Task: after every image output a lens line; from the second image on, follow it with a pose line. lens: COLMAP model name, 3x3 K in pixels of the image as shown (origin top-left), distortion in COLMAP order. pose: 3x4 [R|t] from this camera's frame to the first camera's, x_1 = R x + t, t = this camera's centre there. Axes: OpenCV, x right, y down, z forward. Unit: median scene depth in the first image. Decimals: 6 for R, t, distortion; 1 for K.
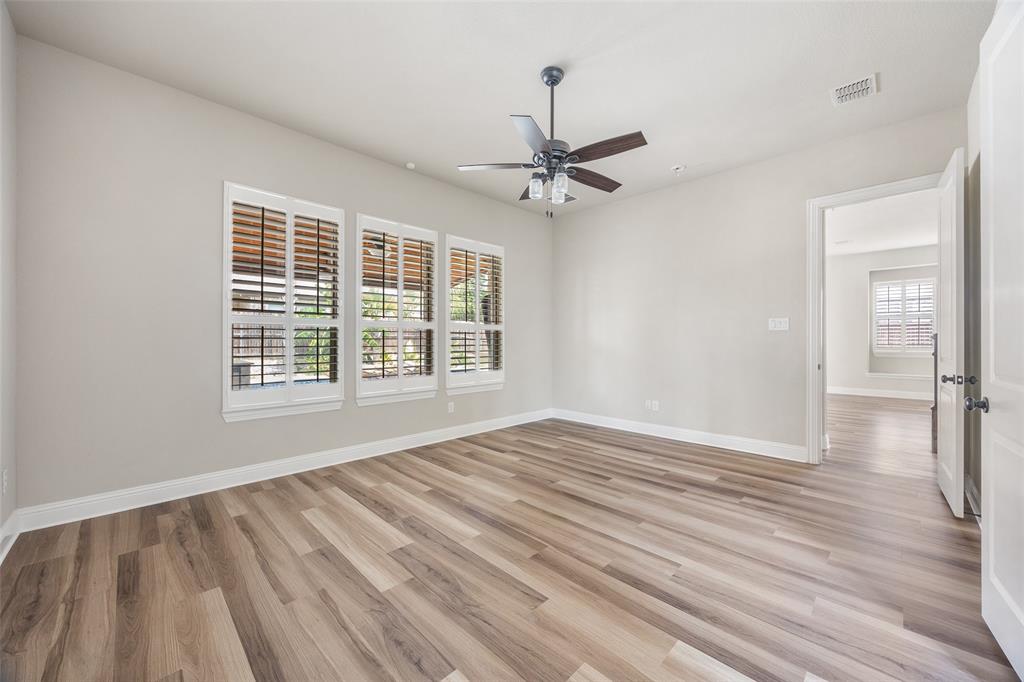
lens RADIAL K [[395.6, 0, 509.4], [0, 395.6, 343.3], [0, 0, 1]] dist [-0.003155, -0.000569]
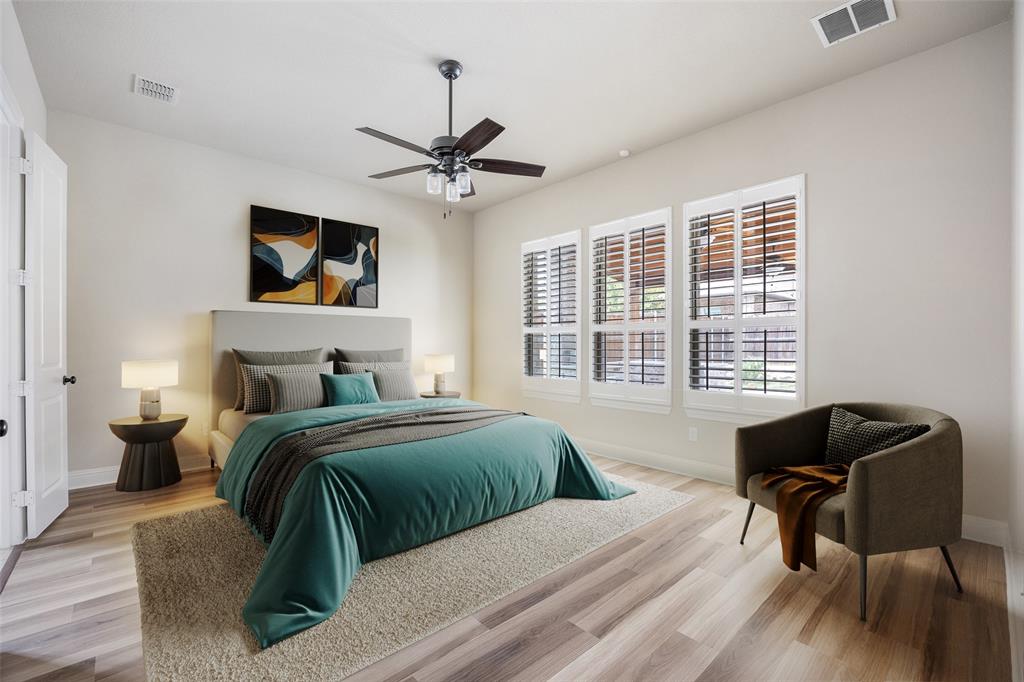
lens RADIAL K [[433.7, 0, 506.6], [0, 433.7, 344.8], [0, 0, 1]] dist [0.001401, 0.000502]
pose [[-0.029744, 0.002437, -0.999555, 0.643164], [-0.005620, 0.999981, 0.002605, -0.005344], [0.999542, 0.005695, -0.029730, 0.640074]]
